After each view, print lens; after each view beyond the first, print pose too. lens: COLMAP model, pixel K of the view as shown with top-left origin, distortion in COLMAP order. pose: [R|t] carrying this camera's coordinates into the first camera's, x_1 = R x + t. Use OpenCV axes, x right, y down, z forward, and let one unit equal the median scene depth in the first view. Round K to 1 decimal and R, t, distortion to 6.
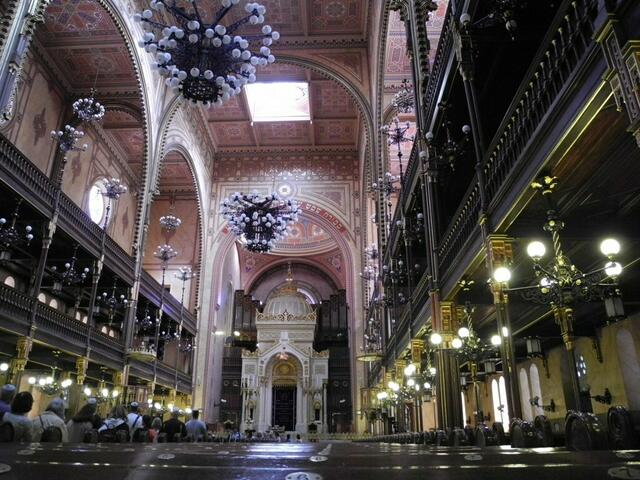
lens RADIAL K [[504.7, 0, 317.3], [0, 504.7, 240.6], [0, 0, 1]] dist [-0.096771, -0.001833]
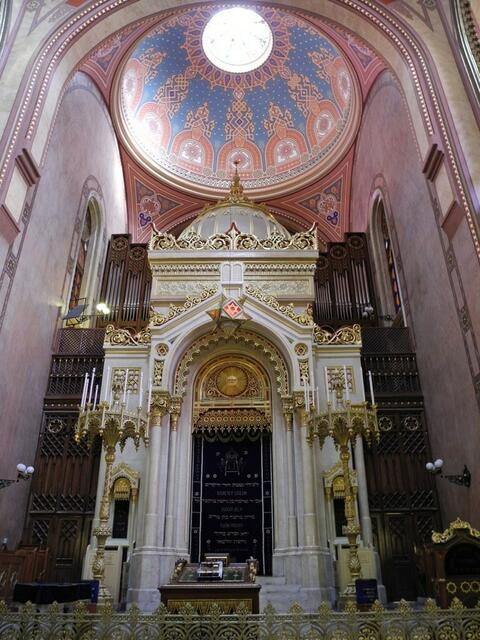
lens RADIAL K [[504.7, 0, 243.7], [0, 504.7, 317.8], [0, 0, 1]] dist [-0.096771, -0.001833]
pose [[0.999835, 0.003480, 0.017832, -0.064063], [-0.001525, 0.994093, -0.108524, 0.255681], [-0.018105, 0.108479, 0.993934, 0.675876]]
